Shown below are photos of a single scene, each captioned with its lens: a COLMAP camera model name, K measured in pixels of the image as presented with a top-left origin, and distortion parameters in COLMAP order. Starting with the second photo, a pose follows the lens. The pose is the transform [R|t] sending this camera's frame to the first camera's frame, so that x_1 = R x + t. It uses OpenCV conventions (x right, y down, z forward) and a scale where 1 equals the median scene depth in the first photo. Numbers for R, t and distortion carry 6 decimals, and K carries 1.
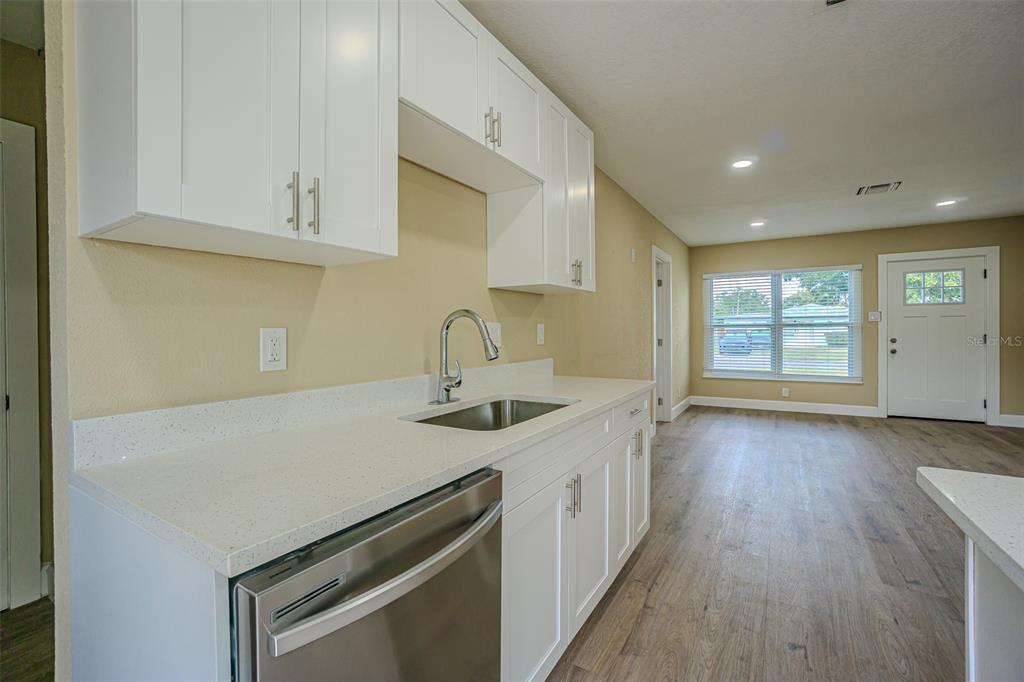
lens RADIAL K [[464.2, 0, 510.2], [0, 464.2, 335.3], [0, 0, 1]] dist [0.000015, 0.007933]
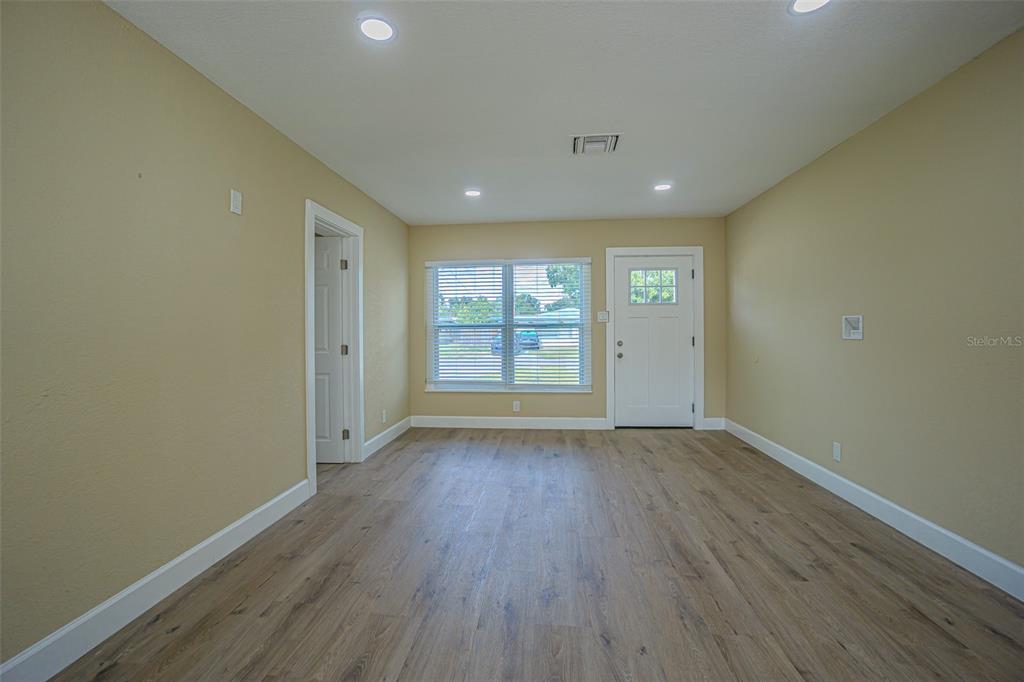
lens RADIAL K [[464.2, 0, 508.1], [0, 464.2, 332.9], [0, 0, 1]] dist [0.000015, 0.007933]
pose [[0.909275, 0.001653, 0.416192, 0.243657], [0.001225, 0.999977, -0.006648, -0.003629], [-0.416193, 0.006555, 0.909253, 0.262767]]
